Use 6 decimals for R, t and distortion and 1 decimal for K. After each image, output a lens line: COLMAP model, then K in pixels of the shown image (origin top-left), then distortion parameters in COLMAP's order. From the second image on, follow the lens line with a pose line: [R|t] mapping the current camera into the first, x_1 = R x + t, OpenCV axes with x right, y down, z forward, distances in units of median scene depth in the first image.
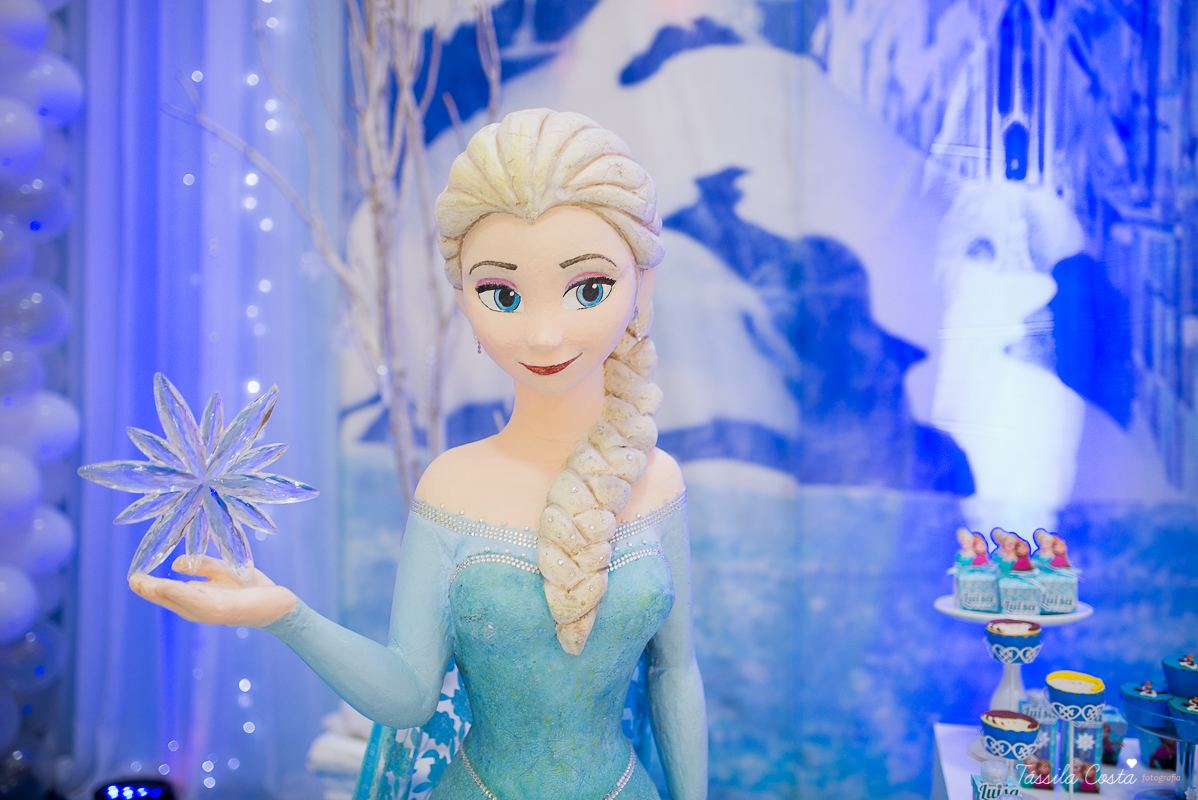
lens RADIAL K [[1159.7, 0, 599.0], [0, 1159.7, 400.0], [0, 0, 1]] dist [-0.071022, 0.095284]
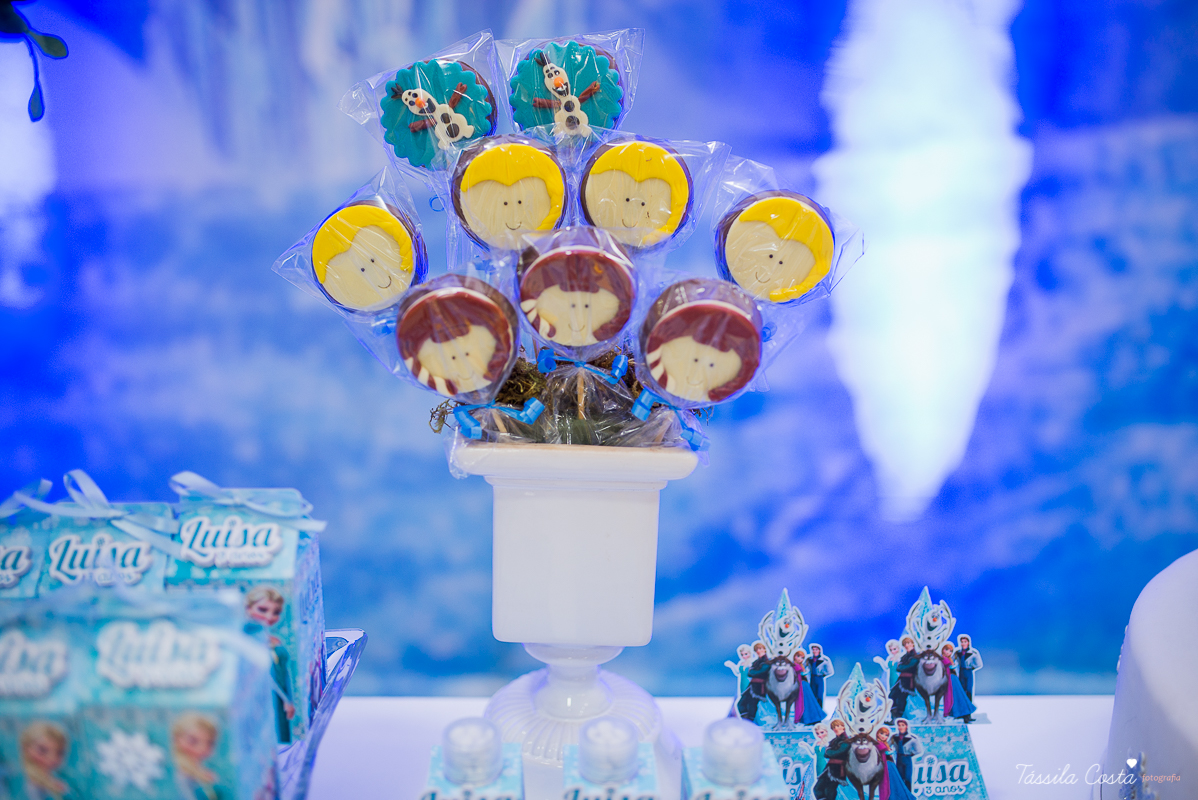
lens RADIAL K [[1193.2, 0, 599.0], [0, 1193.2, 400.0], [0, 0, 1]] dist [-0.047624, 0.008648]
pose [[0.971035, -0.067141, 0.229311, 0.532347], [0.008993, 0.969298, 0.245726, 0.045048], [-0.238769, -0.236546, 0.941825, 0.279872]]
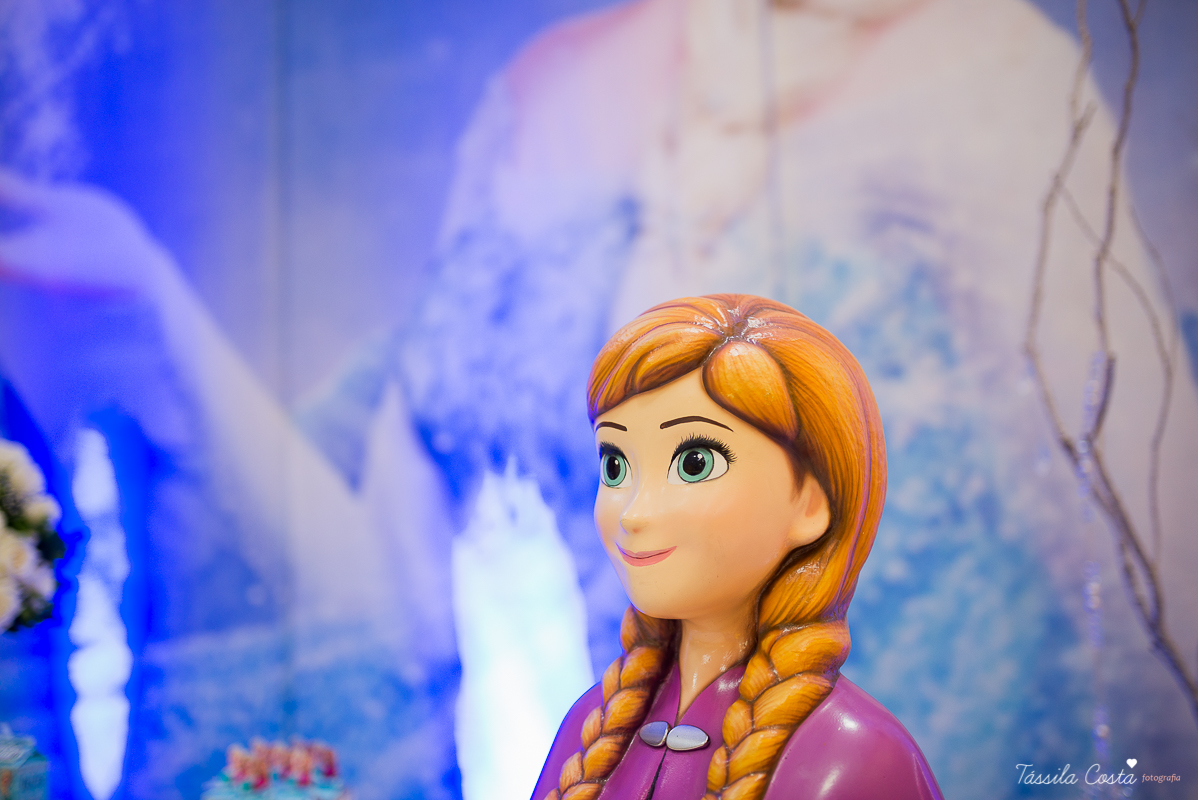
lens RADIAL K [[1140.0, 0, 598.1], [0, 1140.0, 392.5], [0, 0, 1]] dist [-0.054977, 0.086712]
pose [[0.994037, -0.046406, -0.098677, 1.490959], [0.030803, 0.987568, -0.154144, 0.005736], [0.104604, 0.150185, 0.983109, -0.208173]]
